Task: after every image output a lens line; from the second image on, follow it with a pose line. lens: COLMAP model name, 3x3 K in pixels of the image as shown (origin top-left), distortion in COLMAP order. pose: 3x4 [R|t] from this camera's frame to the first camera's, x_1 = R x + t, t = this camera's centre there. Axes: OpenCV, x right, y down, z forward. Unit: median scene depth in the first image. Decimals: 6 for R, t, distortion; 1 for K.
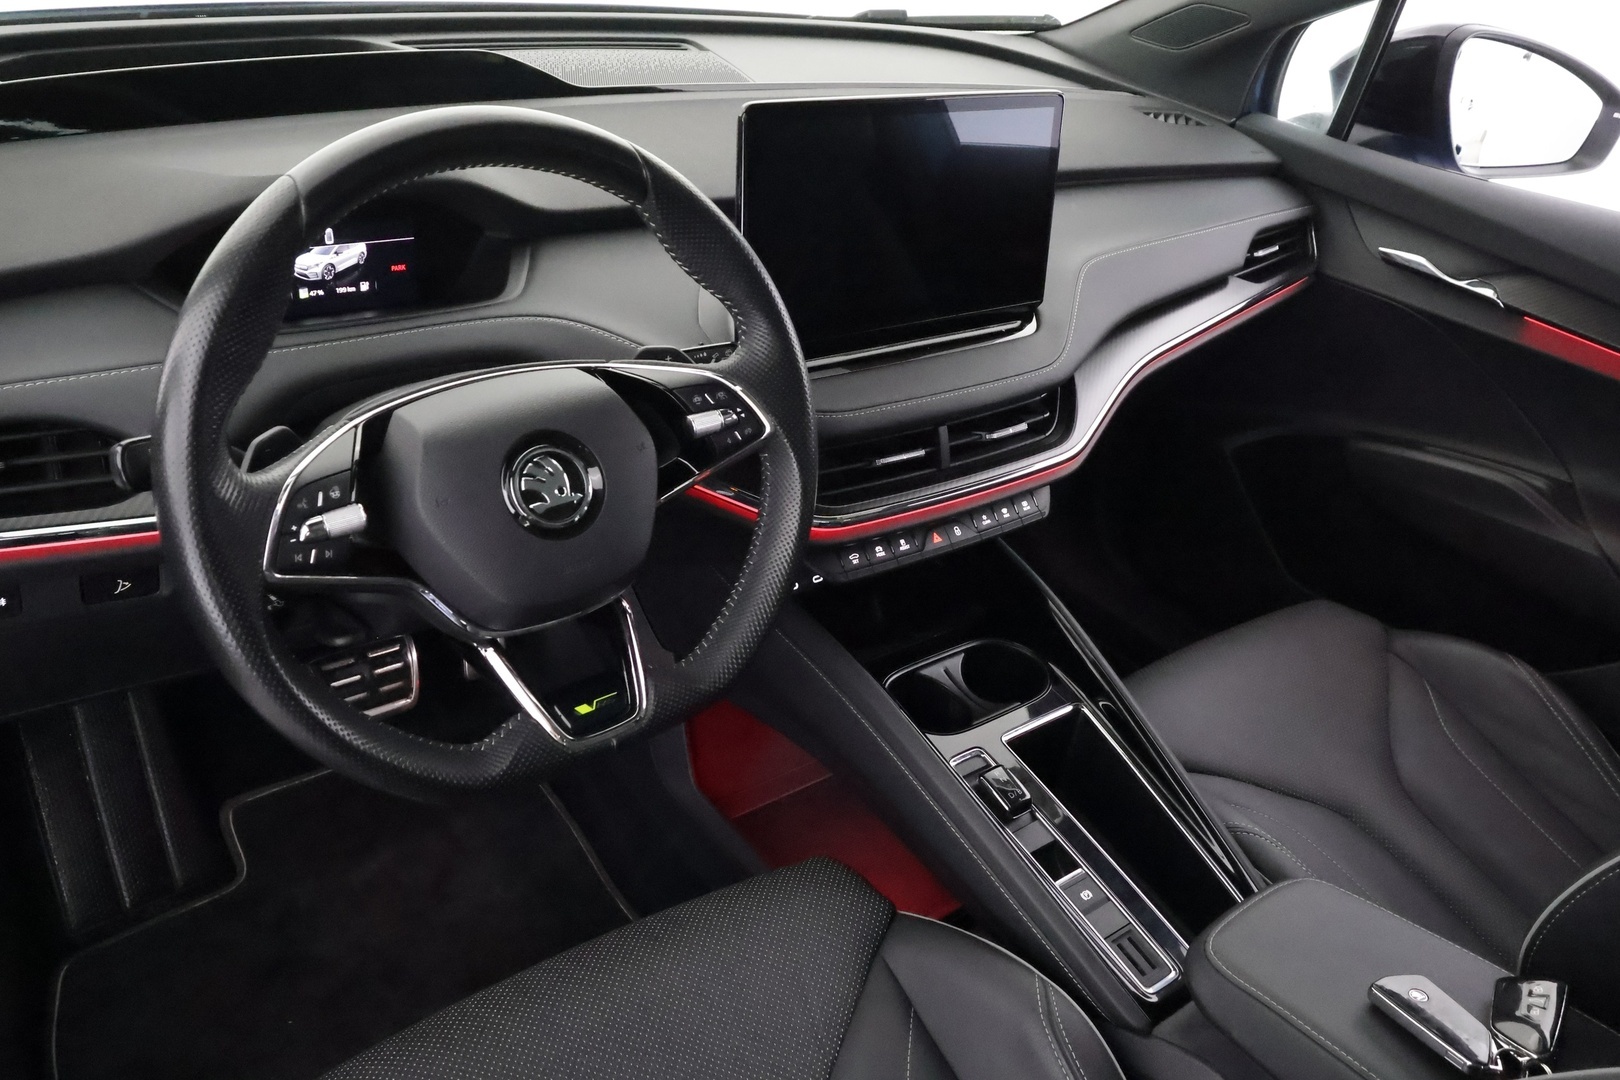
lens RADIAL K [[1345.7, 0, 806.3], [0, 1345.7, 525.3], [0, 0, 1]] dist [-0.029059, -0.000643]
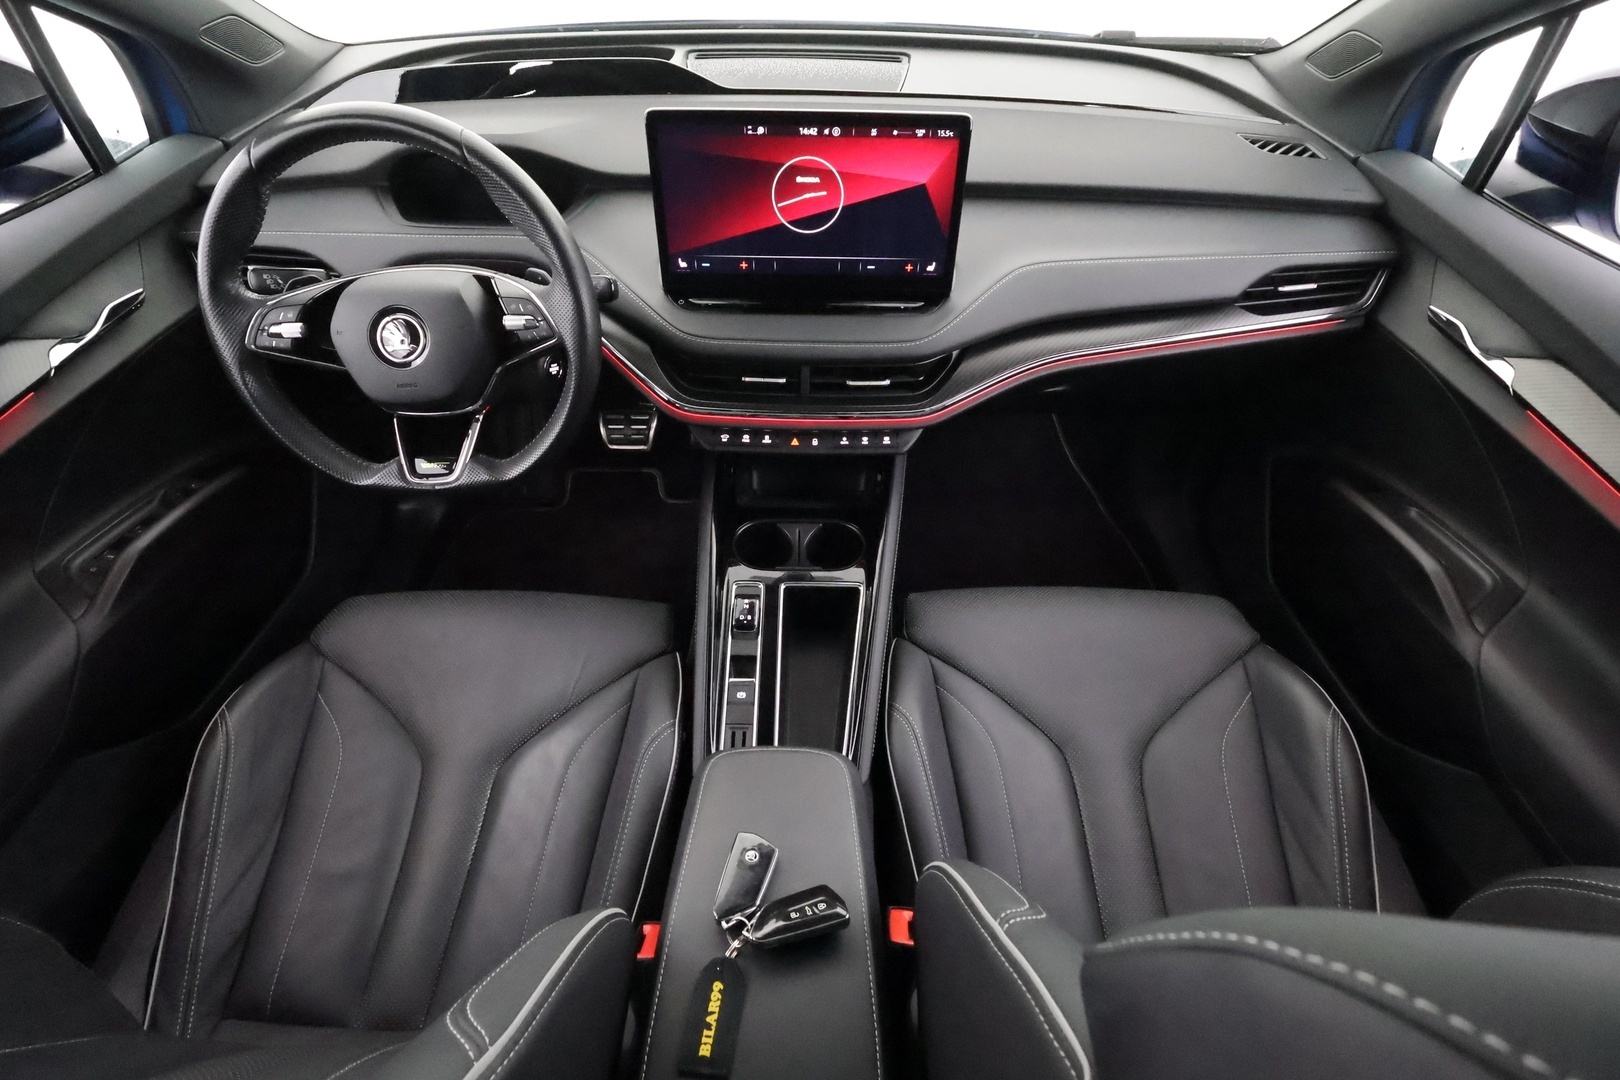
lens RADIAL K [[766.8, 0, 799.7], [0, 766.8, 548.4], [0, 0, 1]] dist [-0.014659, 0.000612]
pose [[0.767290, 0.368301, -0.524995, 0.515991], [-0.232495, 0.922704, 0.307512, -0.125207], [0.597672, -0.113892, 0.793610, 0.292349]]
